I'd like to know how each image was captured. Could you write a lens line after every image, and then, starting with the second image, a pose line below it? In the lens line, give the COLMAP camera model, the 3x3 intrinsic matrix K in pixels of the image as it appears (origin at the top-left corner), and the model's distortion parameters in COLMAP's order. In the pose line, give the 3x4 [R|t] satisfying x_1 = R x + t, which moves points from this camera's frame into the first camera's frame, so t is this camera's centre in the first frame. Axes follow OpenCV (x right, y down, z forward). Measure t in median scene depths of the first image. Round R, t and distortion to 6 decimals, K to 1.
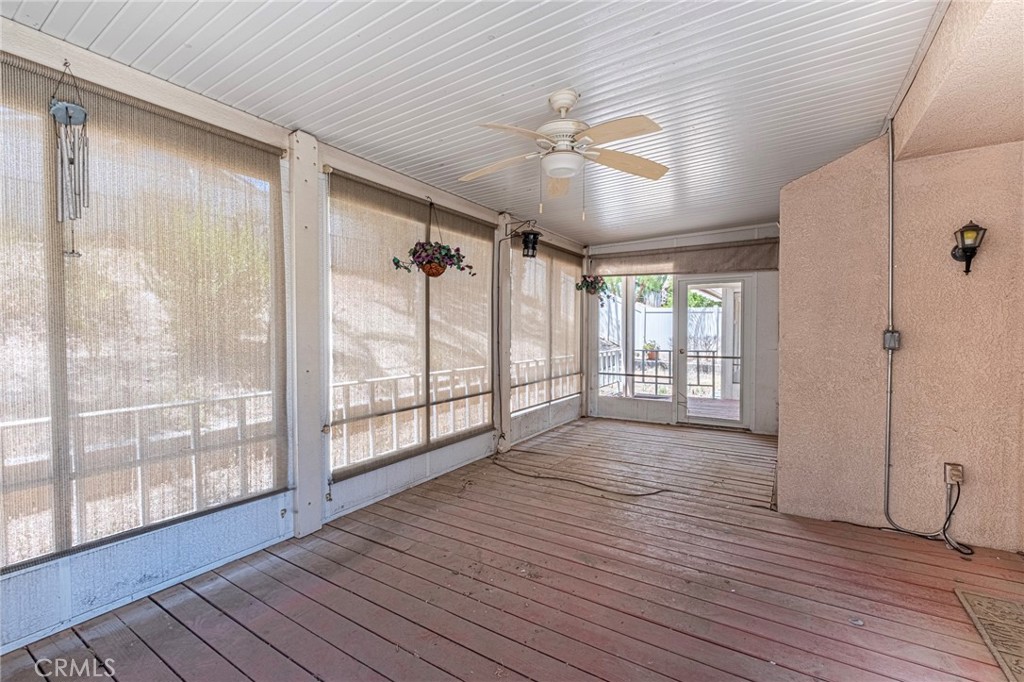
lens RADIAL K [[436.4, 0, 512.0], [0, 436.4, 341.0], [0, 0, 1]] dist [0.001017, 0.000102]
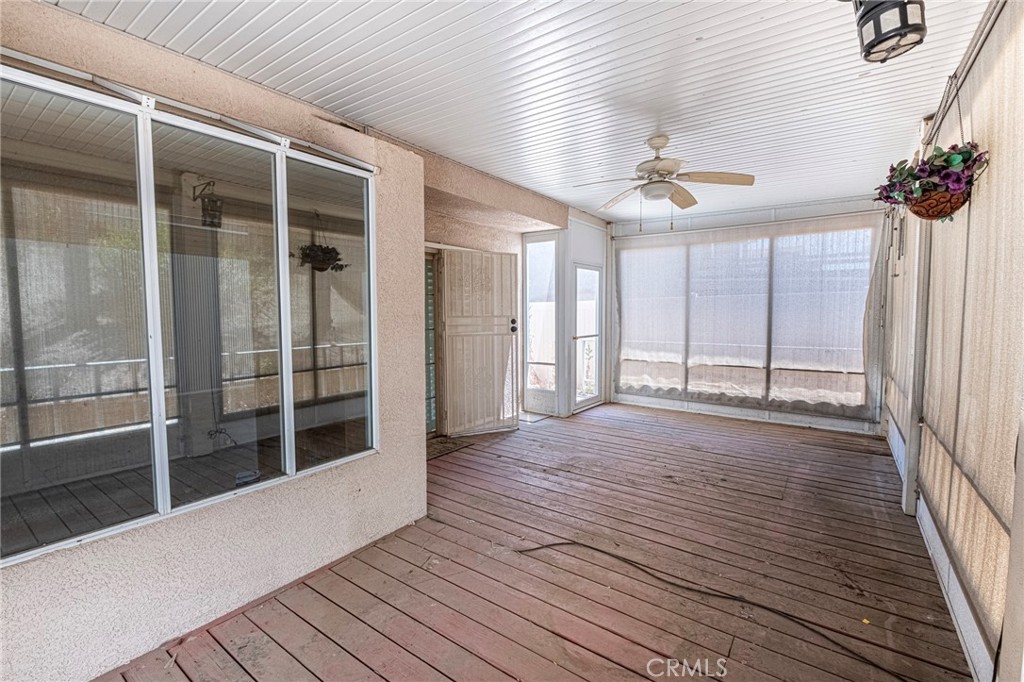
lens RADIAL K [[436.4, 0, 512.0], [0, 436.4, 341.0], [0, 0, 1]] dist [0.001017, 0.000102]
pose [[-0.997660, -0.000217, 0.068364, 0.336850], [0.005499, 0.996501, 0.083404, -0.050046], [-0.068143, 0.083585, -0.994168, 1.727344]]
